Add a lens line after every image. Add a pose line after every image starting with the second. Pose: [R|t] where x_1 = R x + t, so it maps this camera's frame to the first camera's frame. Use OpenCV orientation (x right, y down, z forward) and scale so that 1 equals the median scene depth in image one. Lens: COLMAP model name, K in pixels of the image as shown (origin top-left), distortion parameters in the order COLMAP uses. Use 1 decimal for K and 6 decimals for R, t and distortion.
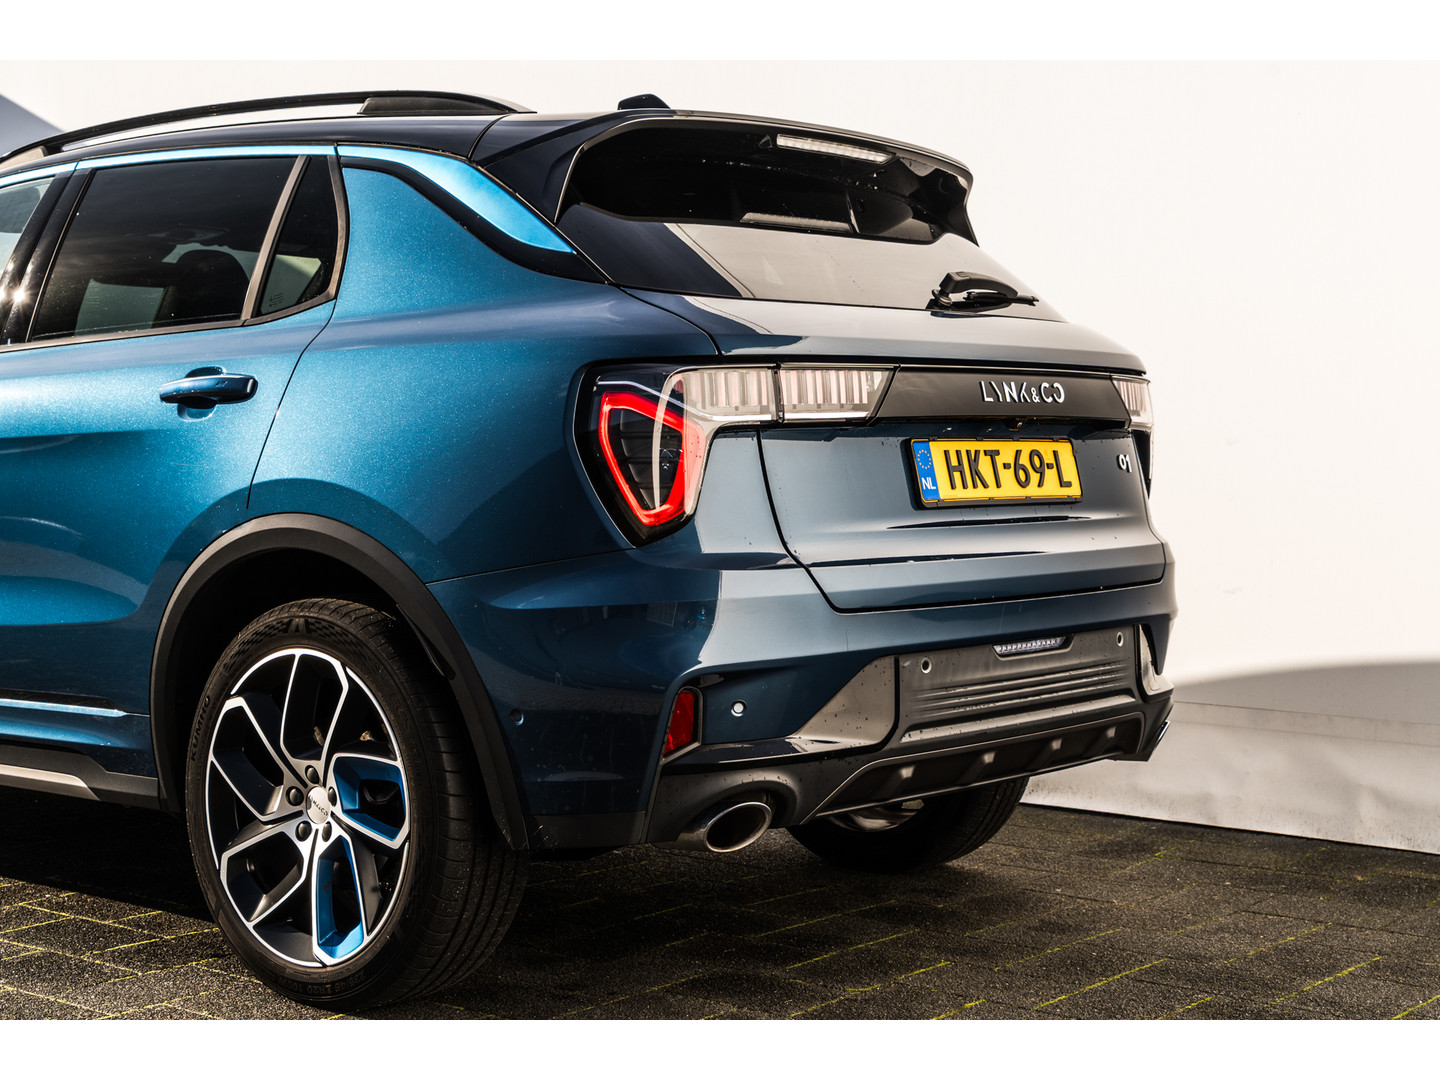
lens RADIAL K [[2307.8, 0, 723.8], [0, 2307.8, 537.6], [0, 0, 1]] dist [0.020695, 0.000000]
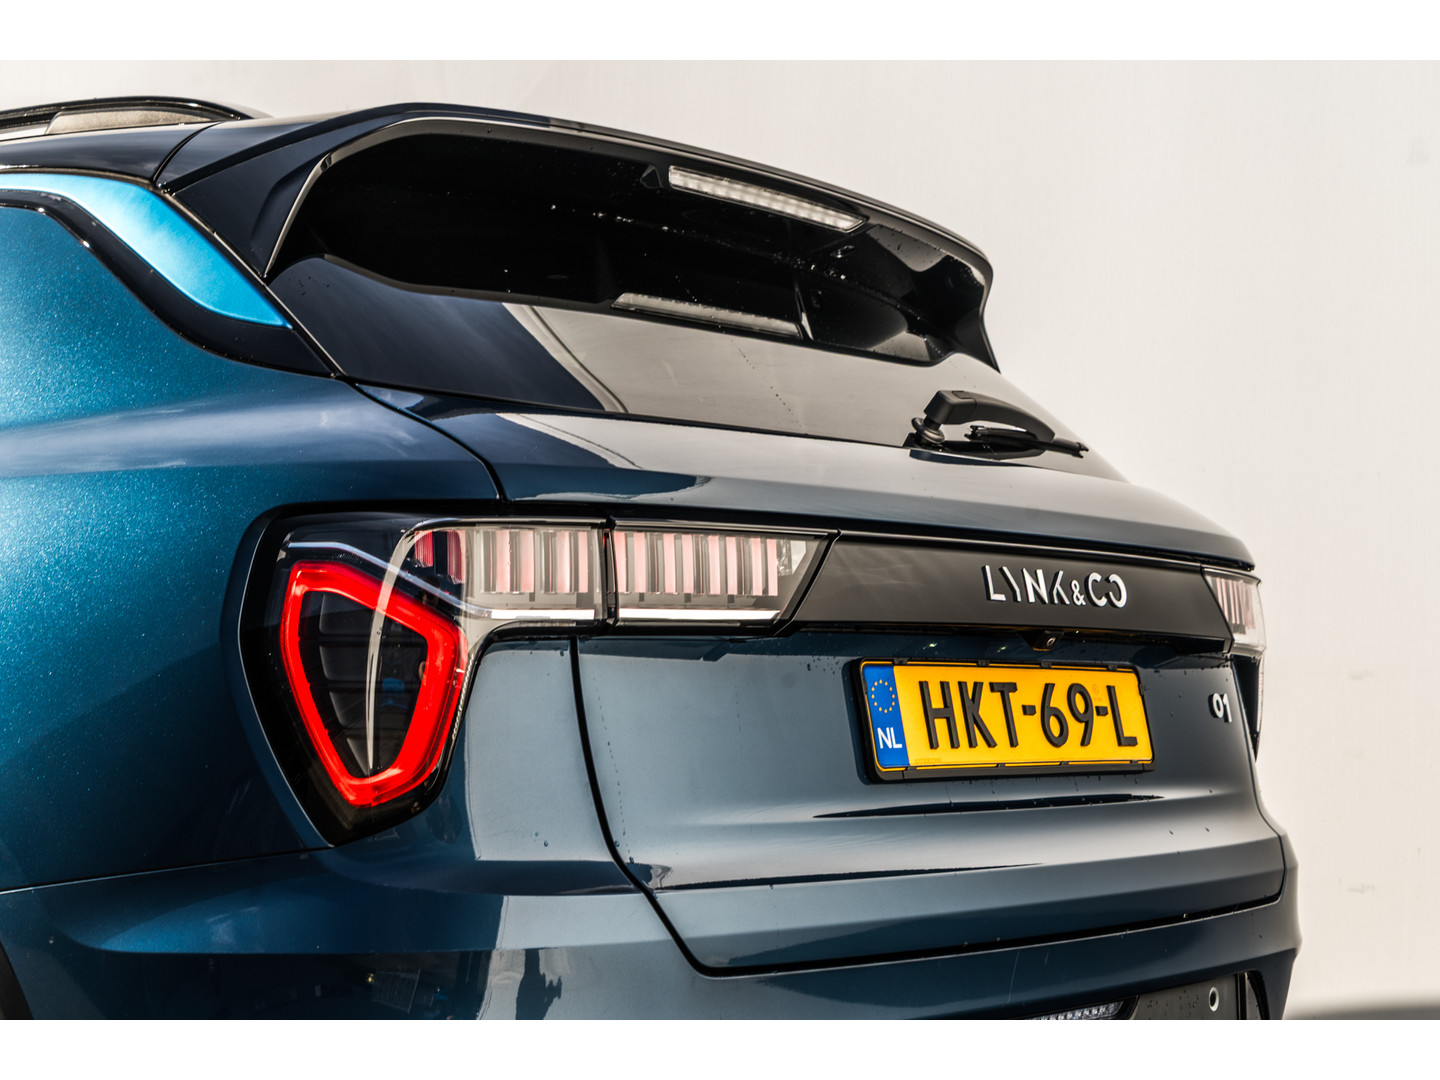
lens RADIAL K [[2307.8, 0, 718.1], [0, 2307.8, 540.2], [0, 0, 1]] dist [0.020695, 0.000000]
pose [[0.999221, 0.026127, -0.029564, 0.059506], [-0.028697, 0.995517, -0.090130, -0.018832], [0.027076, 0.090908, 0.995491, 0.403892]]
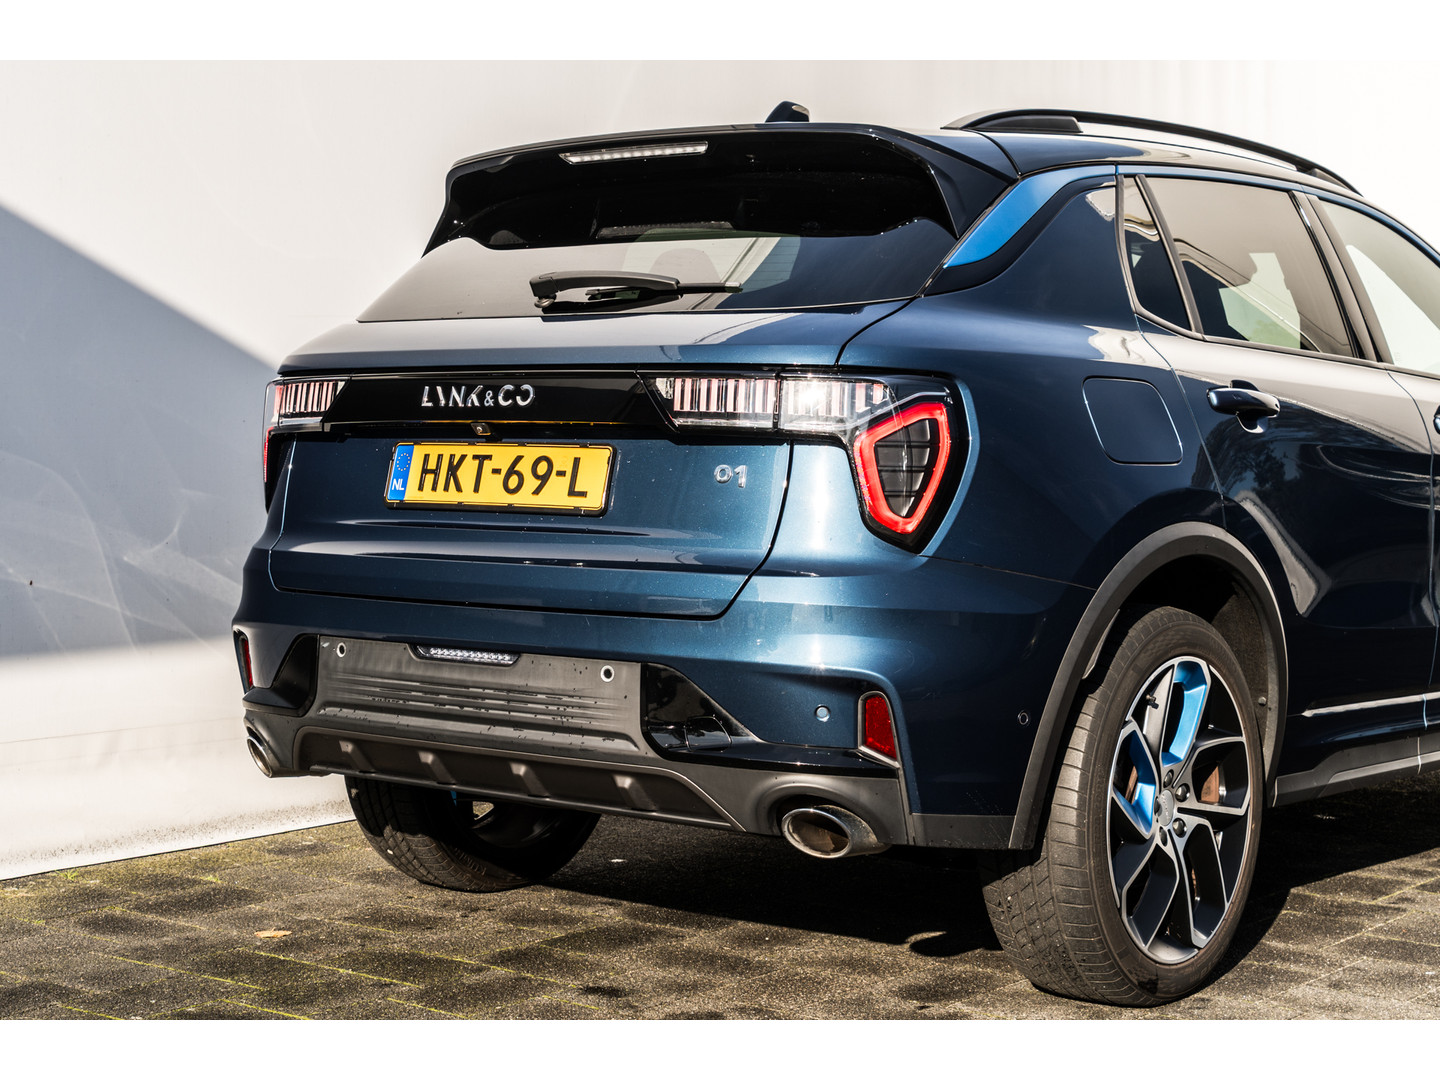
lens RADIAL K [[2307.8, 0, 727.1], [0, 2307.8, 535.6], [0, 0, 1]] dist [0.020695, 0.000000]
pose [[0.035887, 0.034267, -0.998768, 1.117092], [-0.055424, 0.997942, 0.032248, -0.041253], [0.997818, 0.054199, 0.037712, 1.075848]]
